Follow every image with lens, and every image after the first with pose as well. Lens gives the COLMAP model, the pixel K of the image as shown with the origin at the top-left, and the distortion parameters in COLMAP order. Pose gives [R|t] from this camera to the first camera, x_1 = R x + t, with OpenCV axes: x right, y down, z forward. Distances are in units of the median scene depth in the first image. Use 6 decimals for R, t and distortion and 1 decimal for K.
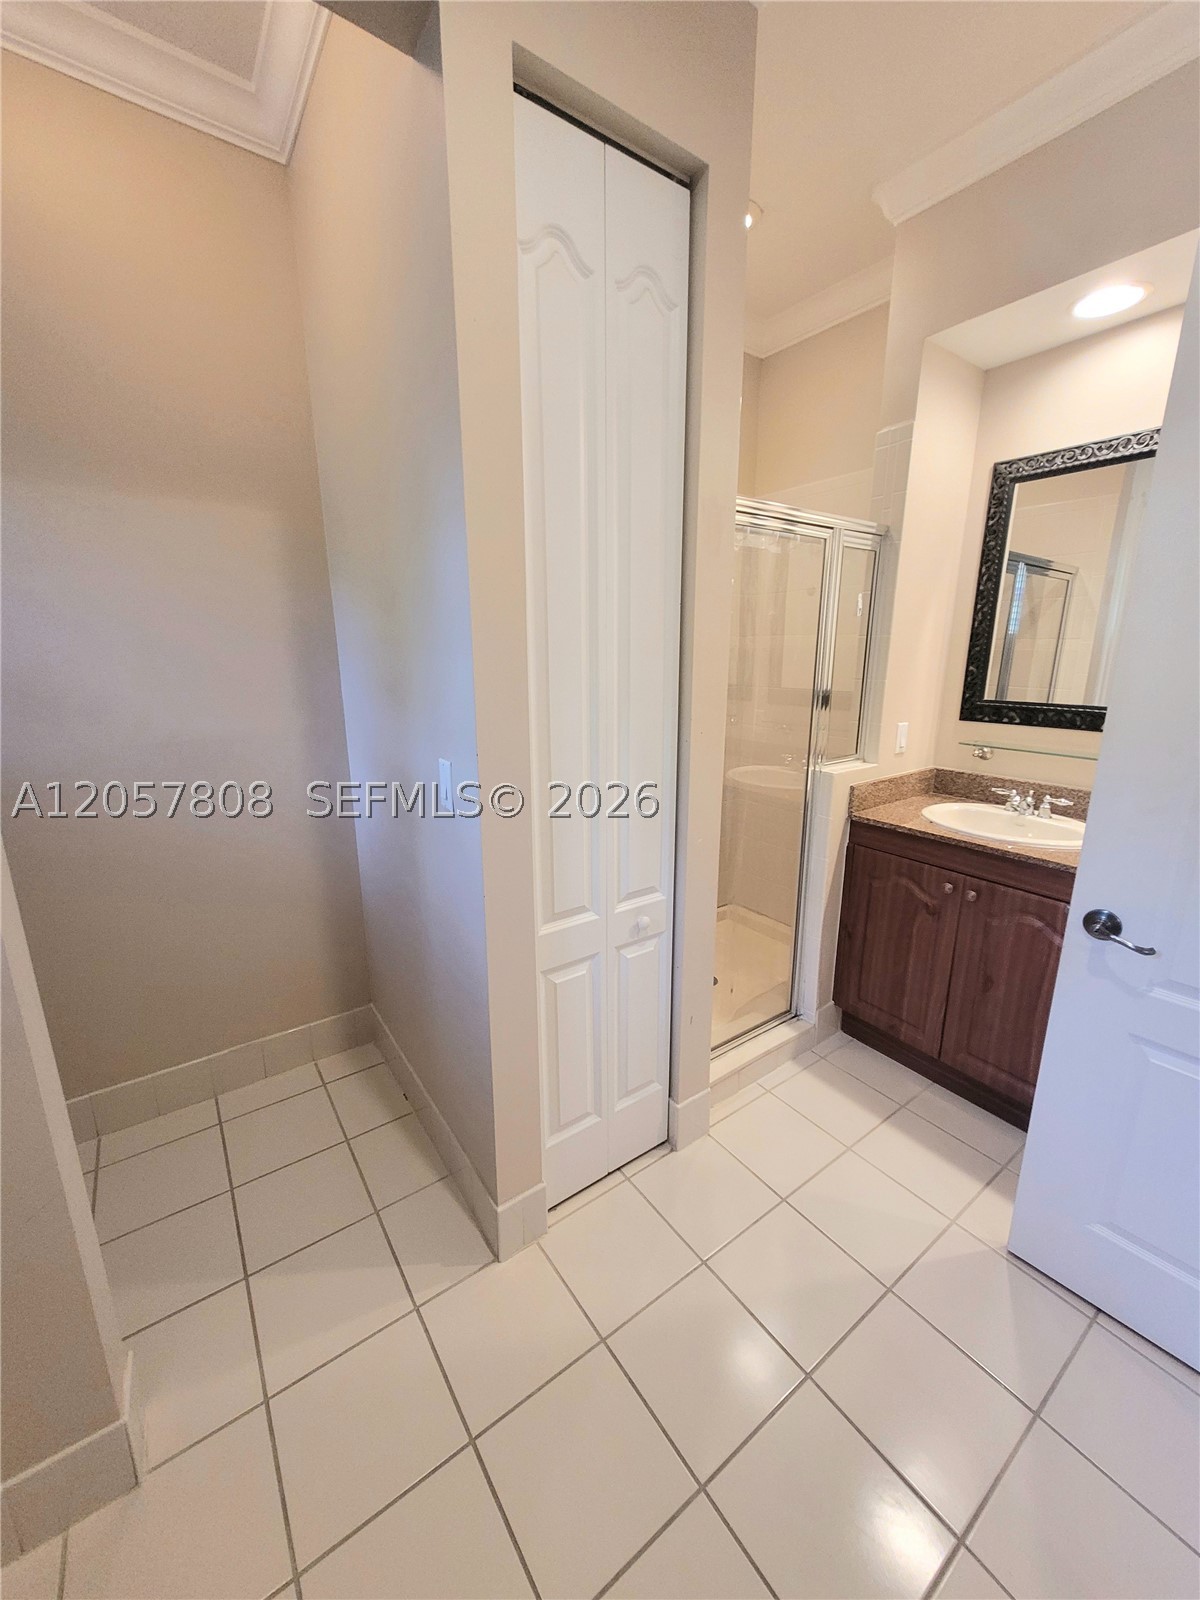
lens RADIAL K [[624.3, 0, 602.2], [0, 624.3, 800.9], [0, 0, 1]] dist [0.007673, -0.000336]
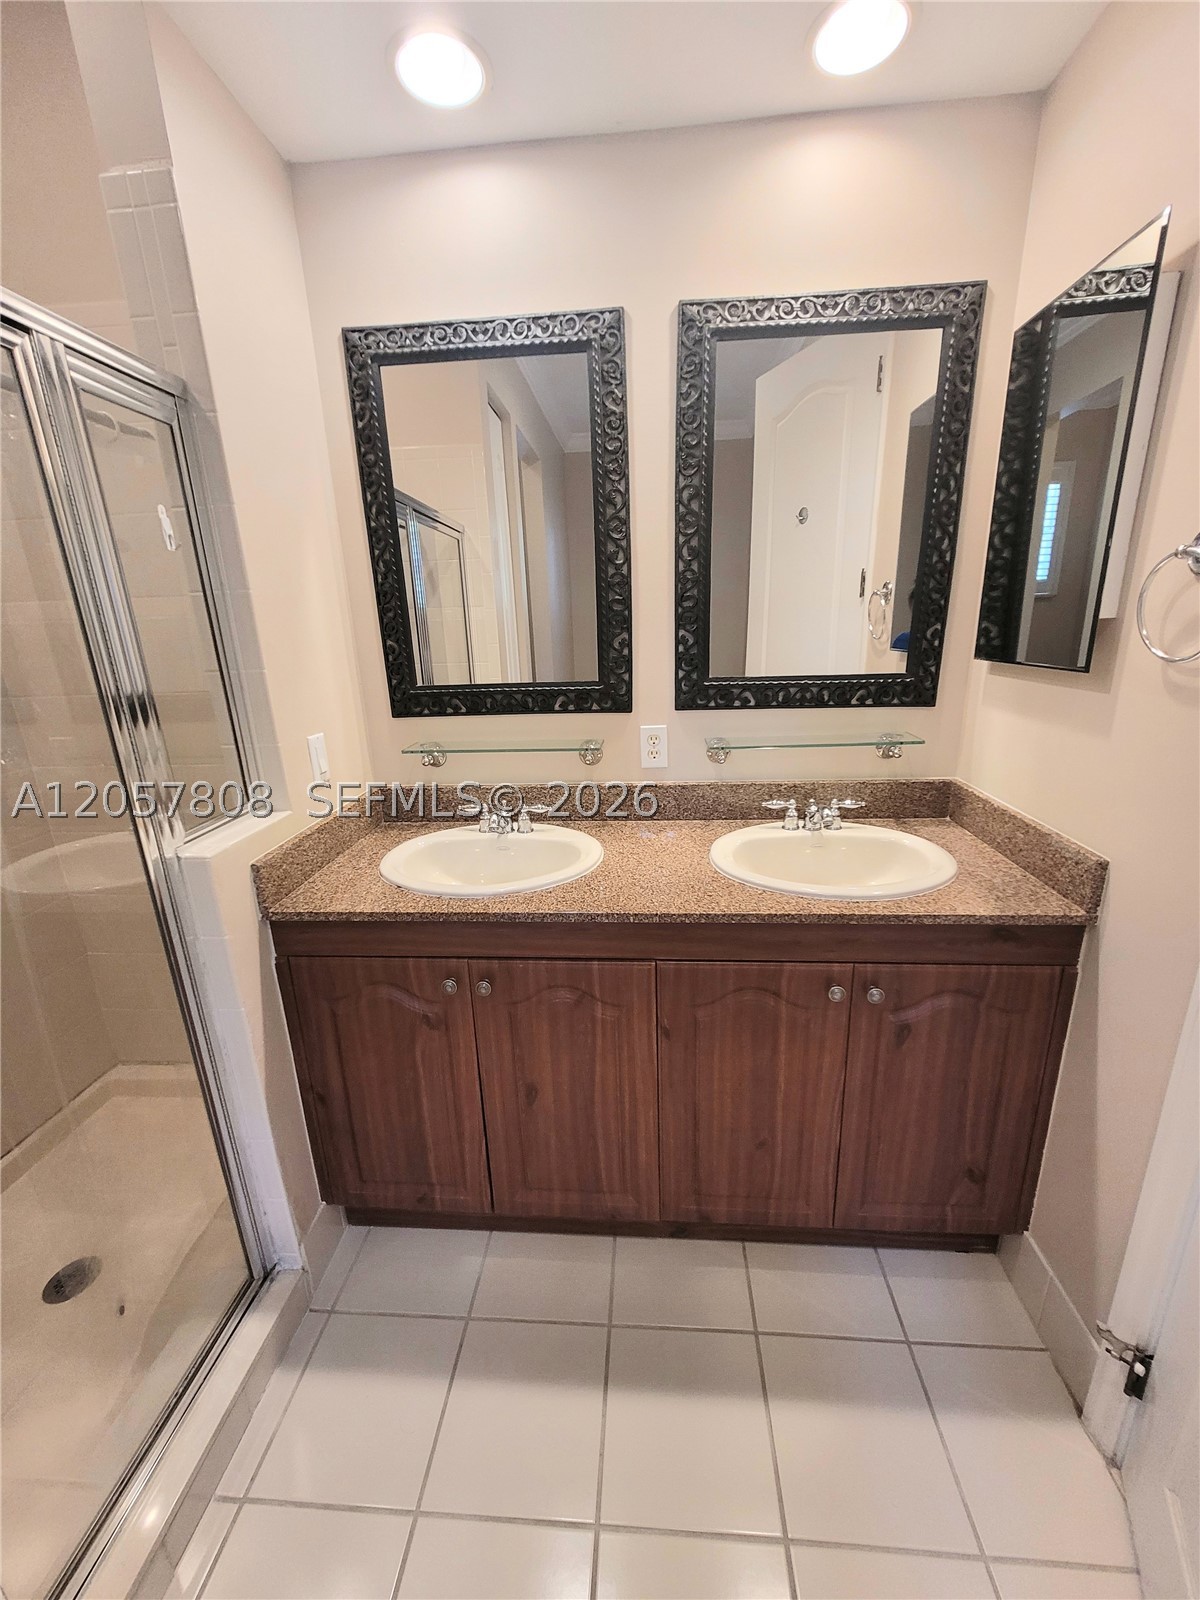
lens RADIAL K [[624.3, 0, 604.7], [0, 624.3, 797.9], [0, 0, 1]] dist [0.007673, -0.000336]
pose [[0.643134, -0.230388, 0.730274, 0.211797], [0.212541, 0.969903, 0.118808, -0.082514], [-0.735666, 0.078804, 0.672744, 0.400392]]
